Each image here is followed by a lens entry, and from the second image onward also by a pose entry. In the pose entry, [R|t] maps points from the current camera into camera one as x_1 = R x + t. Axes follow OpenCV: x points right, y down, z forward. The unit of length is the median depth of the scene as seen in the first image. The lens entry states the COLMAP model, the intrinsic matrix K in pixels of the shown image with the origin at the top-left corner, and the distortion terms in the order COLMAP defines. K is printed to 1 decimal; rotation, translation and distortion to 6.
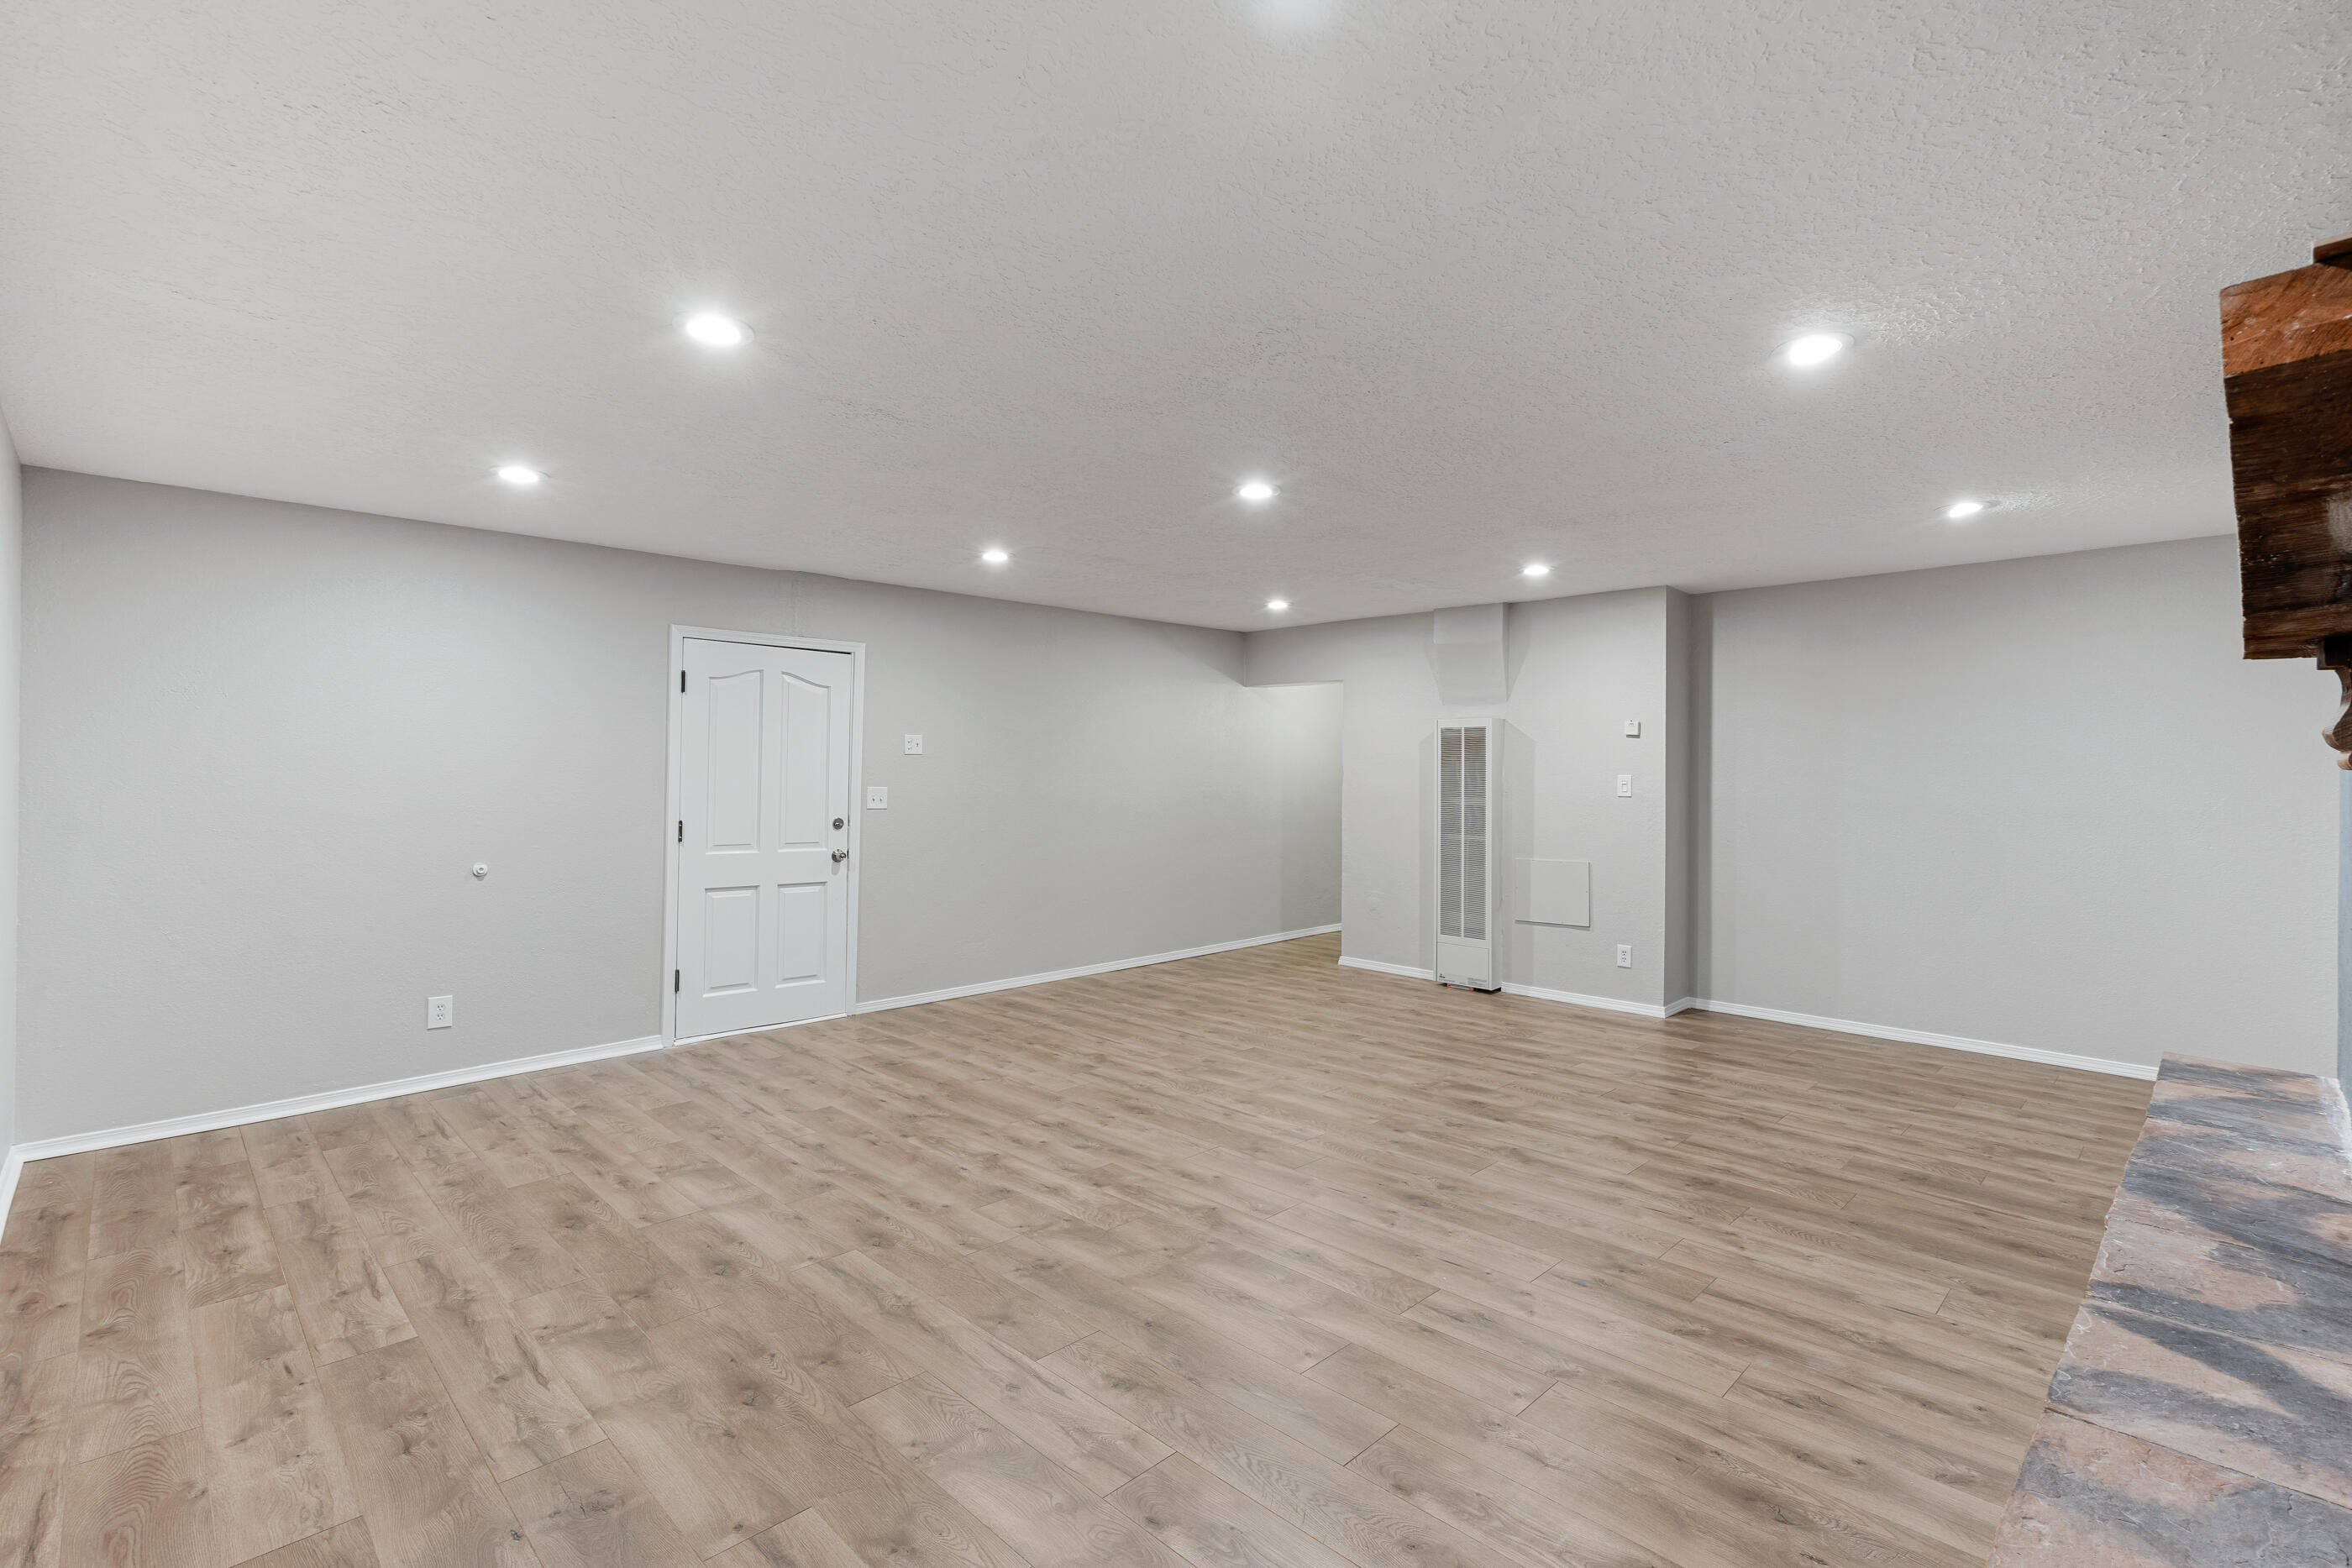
lens RADIAL K [[1082.3, 0, 1171.7], [0, 1082.3, 771.0], [0, 0, 1]] dist [-0.009736, 0.000146]
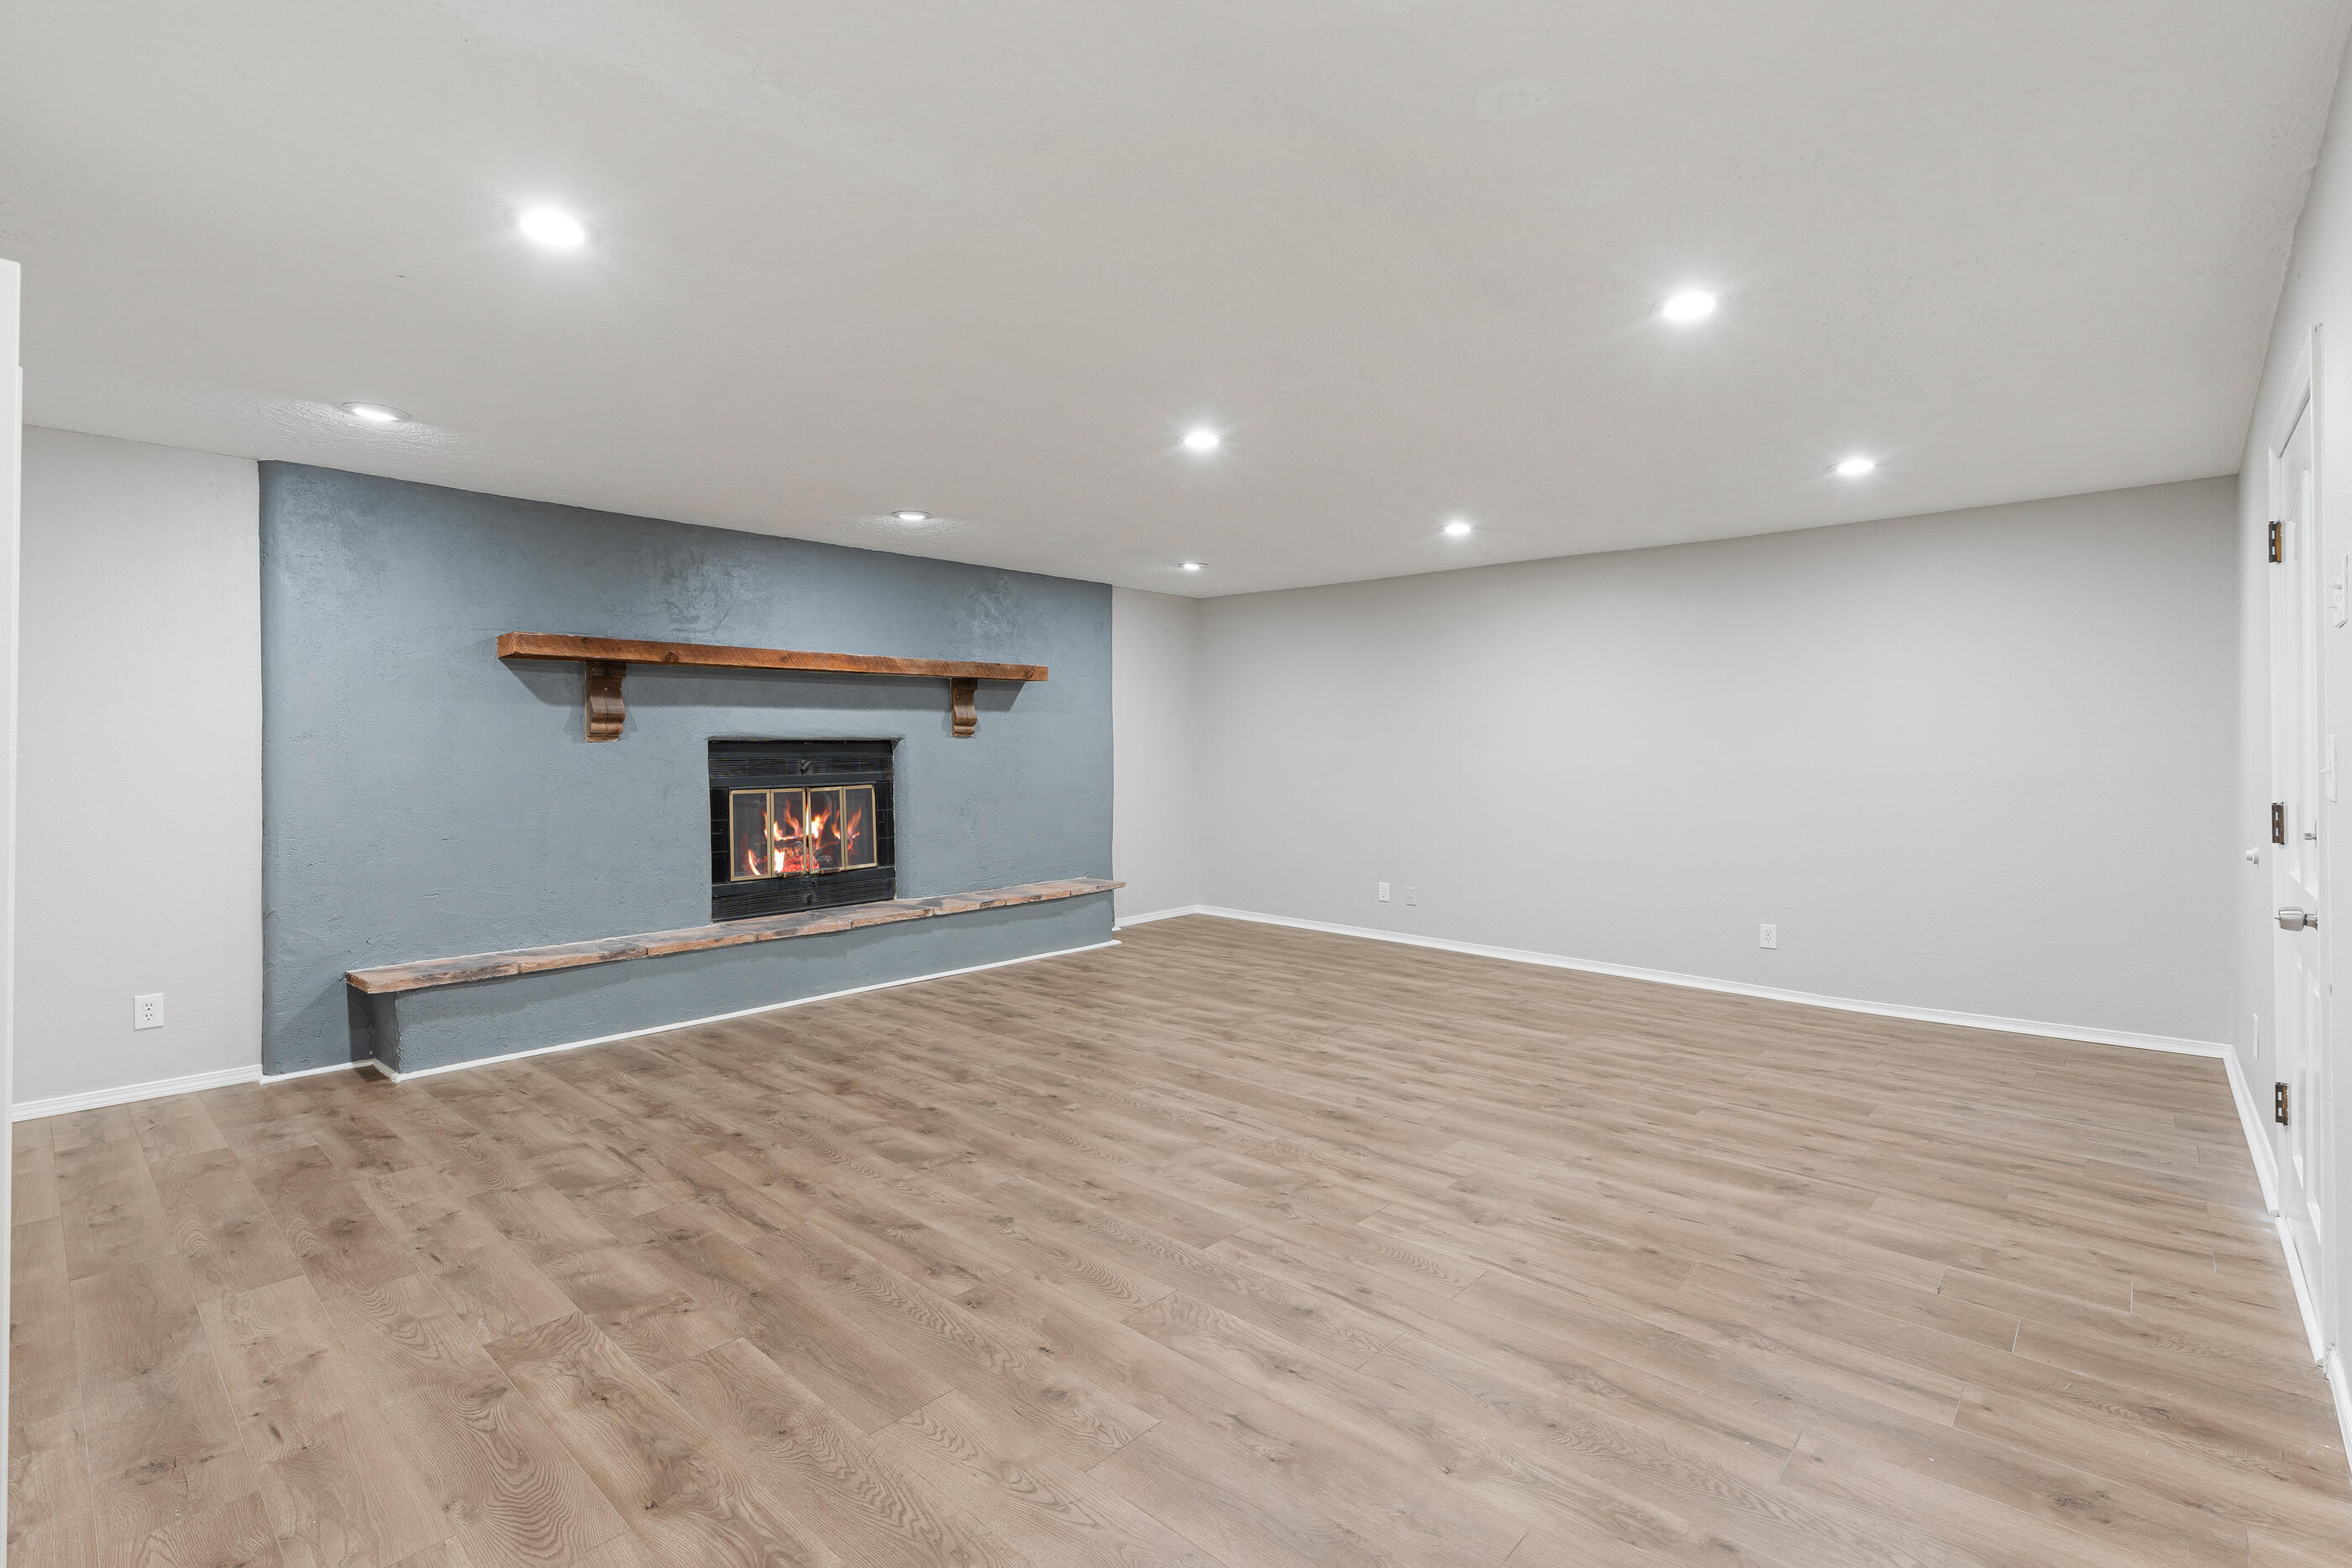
lens RADIAL K [[1038.4, 0, 1231.6], [0, 1038.4, 763.7], [0, 0, 1]] dist [-0.011571, -0.000385]
pose [[-0.994313, -0.001305, -0.106486, 0.157663], [-0.000669, 0.999982, -0.006009, 0.042564], [0.106492, -0.005903, -0.994296, 2.042142]]
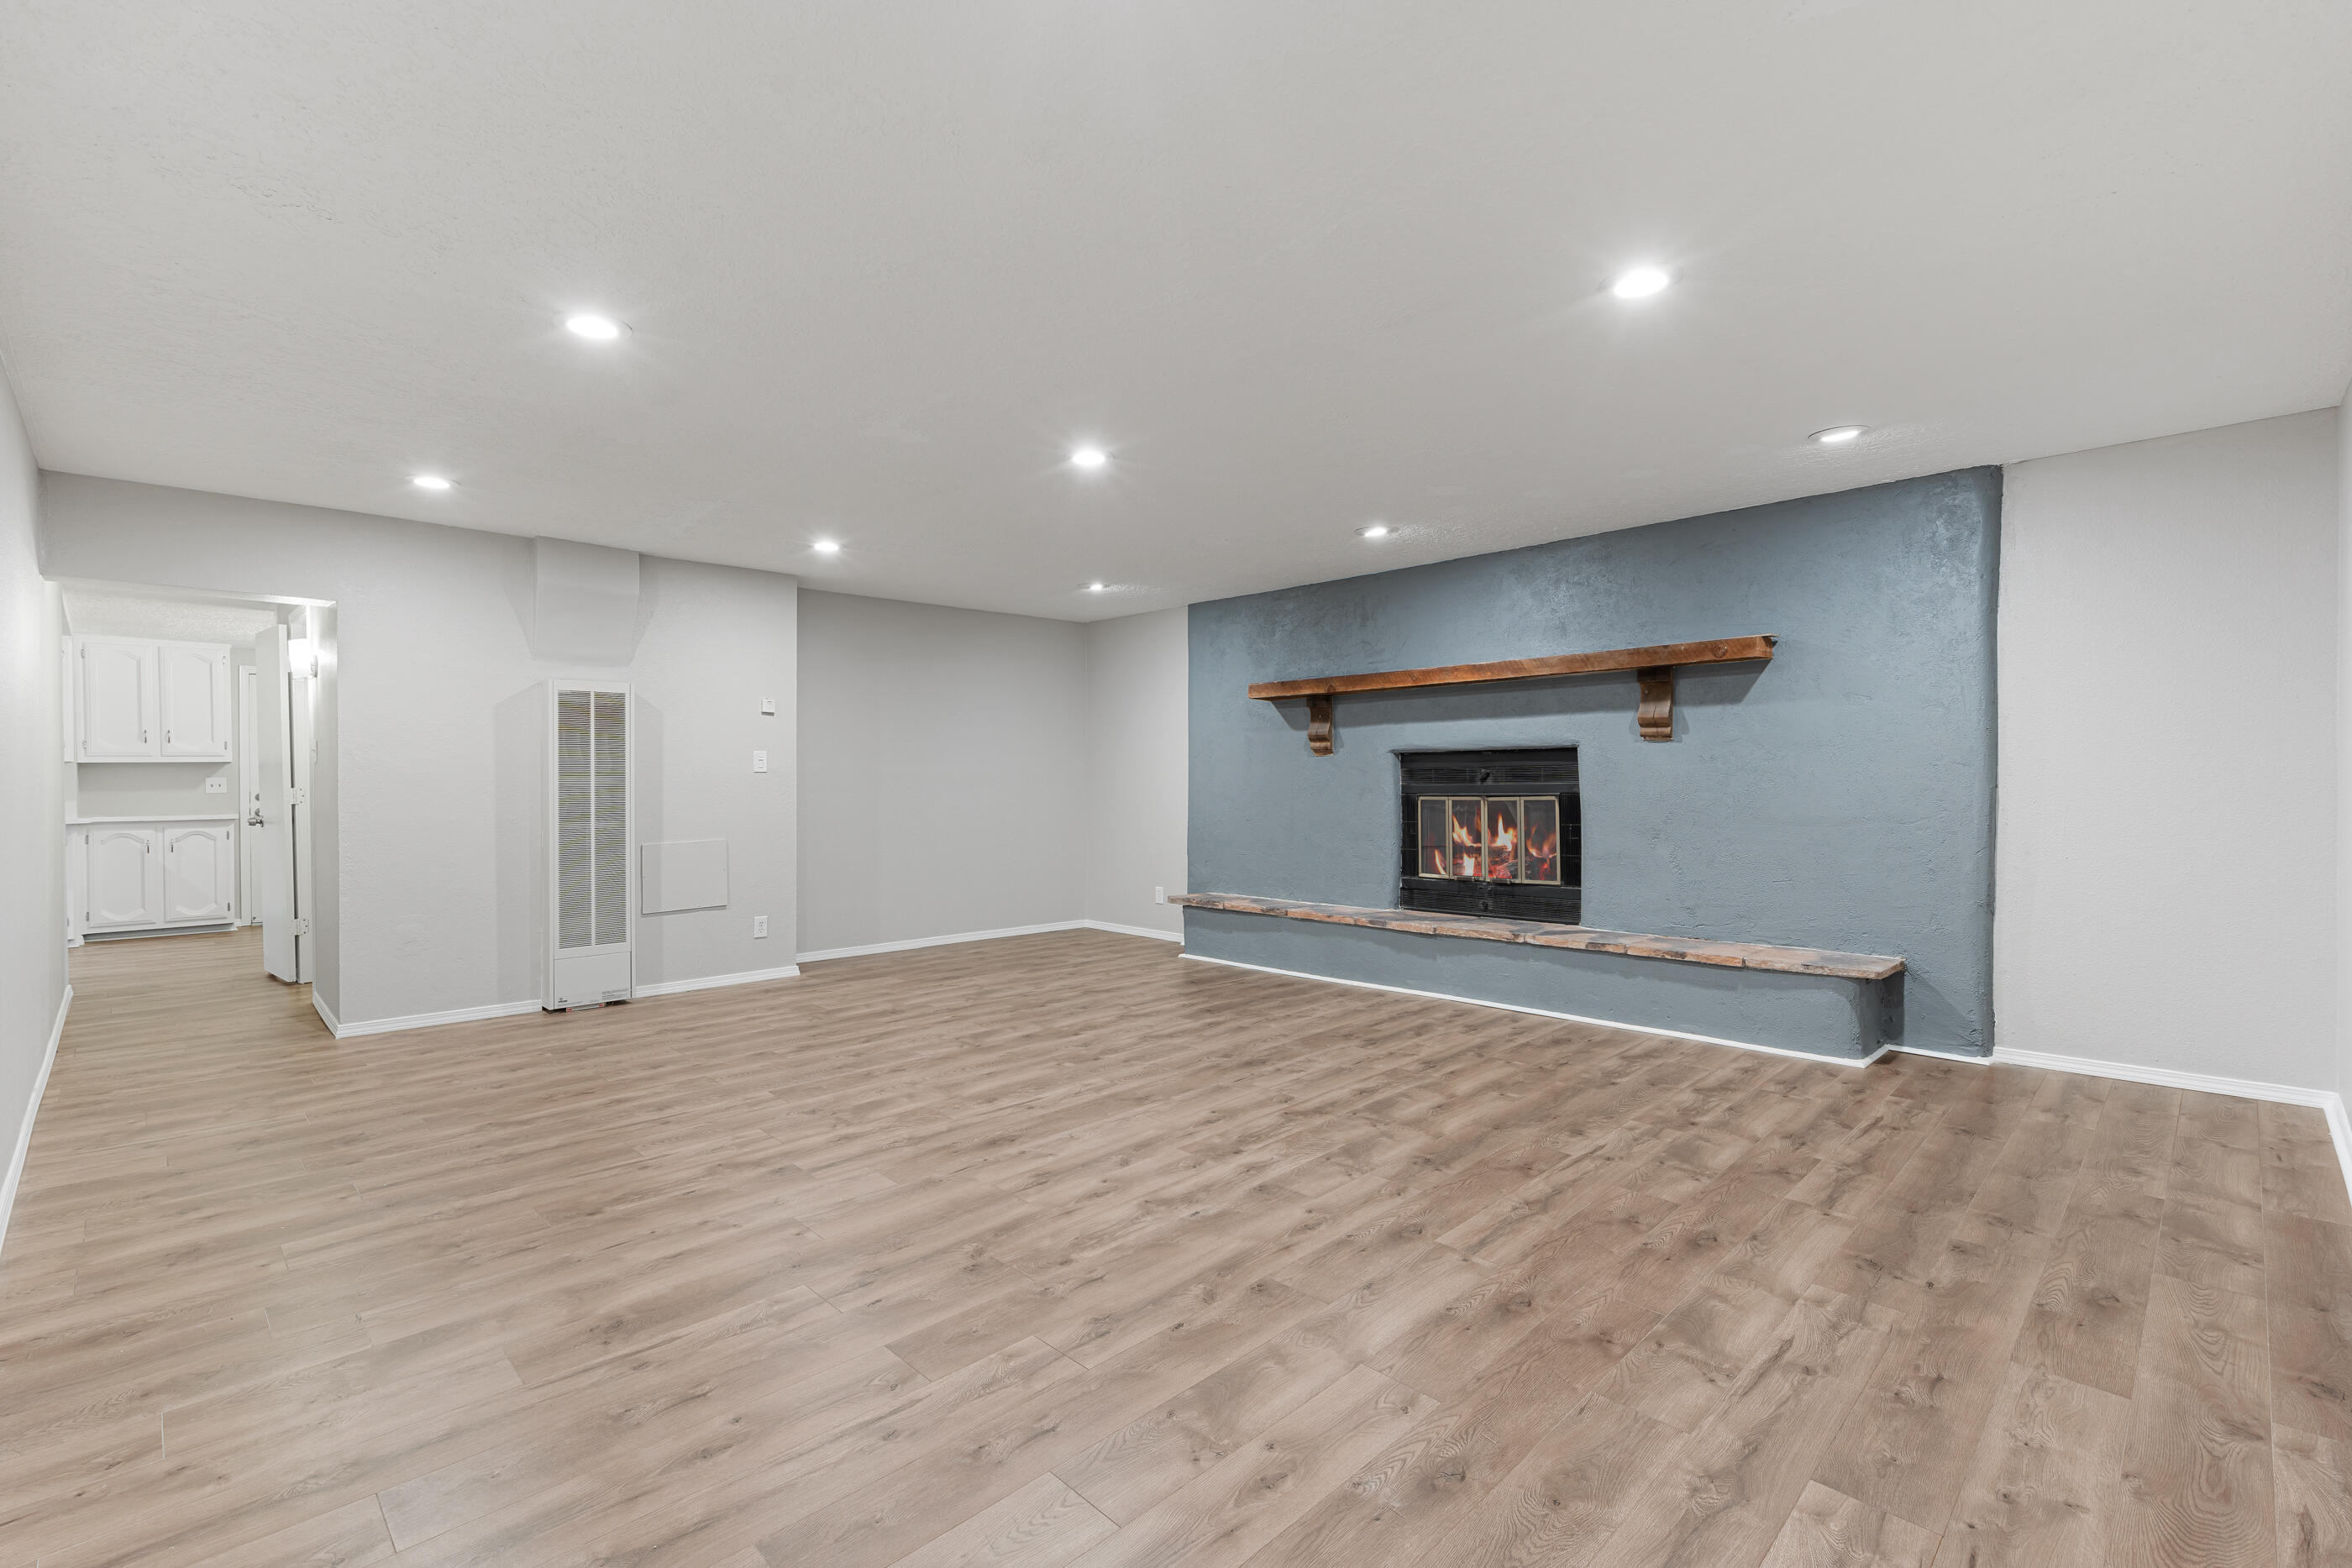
lens RADIAL K [[1087.2, 0, 1159.7], [0, 1087.2, 798.9], [0, 0, 1]] dist [-0.004852, 0.000211]
pose [[-0.017510, -0.033675, 0.999279, -0.978037], [-0.004129, 0.999427, 0.033608, 0.020190], [-0.999838, -0.003537, -0.017639, 1.003100]]
